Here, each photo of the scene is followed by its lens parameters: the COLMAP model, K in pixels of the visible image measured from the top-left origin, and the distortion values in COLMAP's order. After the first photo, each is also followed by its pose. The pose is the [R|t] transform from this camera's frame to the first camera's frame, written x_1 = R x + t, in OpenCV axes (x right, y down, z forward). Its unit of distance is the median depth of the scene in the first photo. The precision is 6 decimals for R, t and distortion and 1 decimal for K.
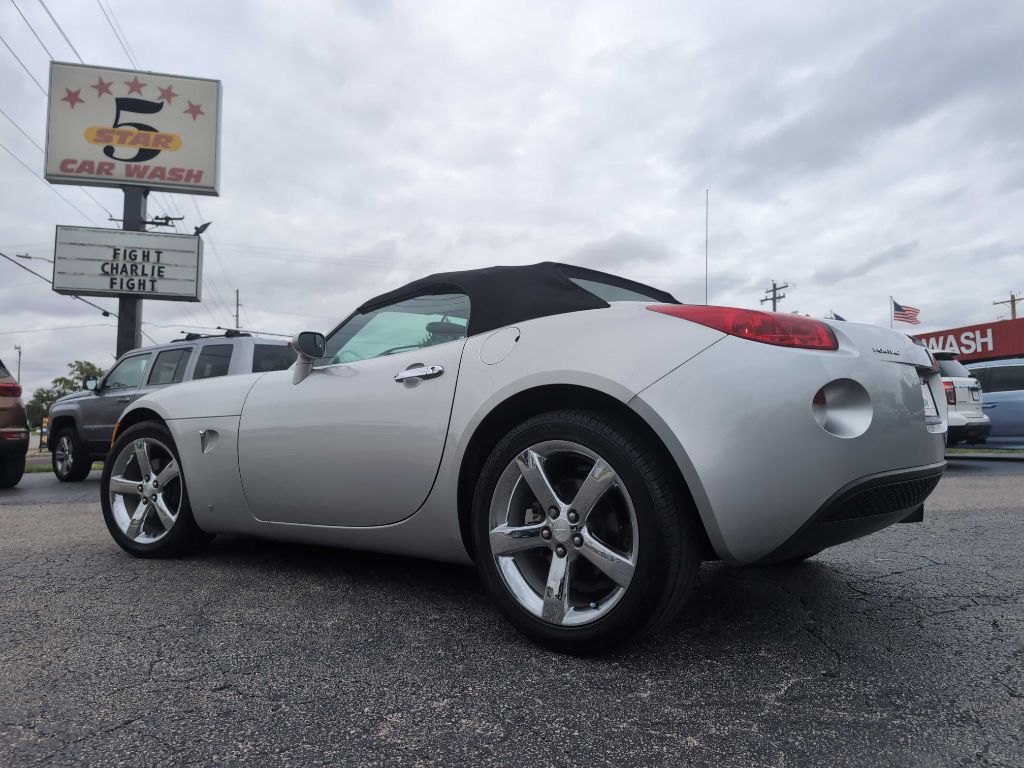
lens RADIAL K [[751.7, 0, 512.4], [0, 751.7, 377.4], [0, 0, 1]] dist [0.008034, -0.006144]
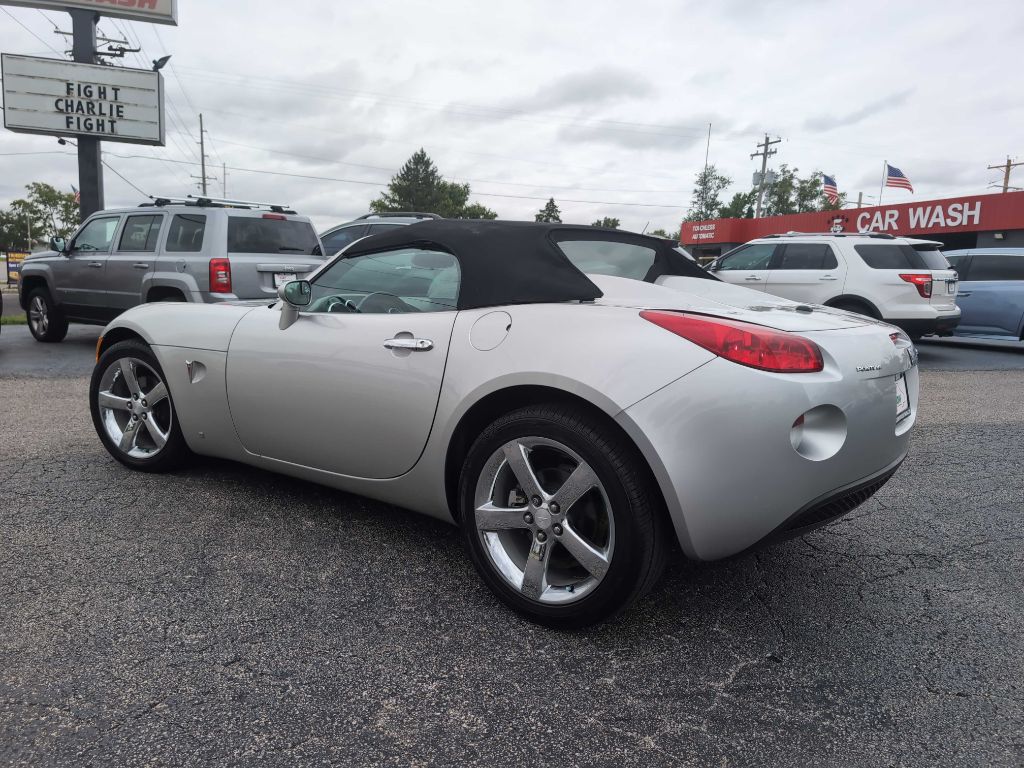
lens RADIAL K [[750.7, 0, 501.9], [0, 750.7, 387.0], [0, 0, 1]] dist [0.006913, 0.000395]
pose [[0.999024, 0.034967, 0.026989, -0.026153], [-0.040430, 0.969966, 0.239857, -0.214828], [-0.017792, -0.240715, 0.970433, 0.008908]]
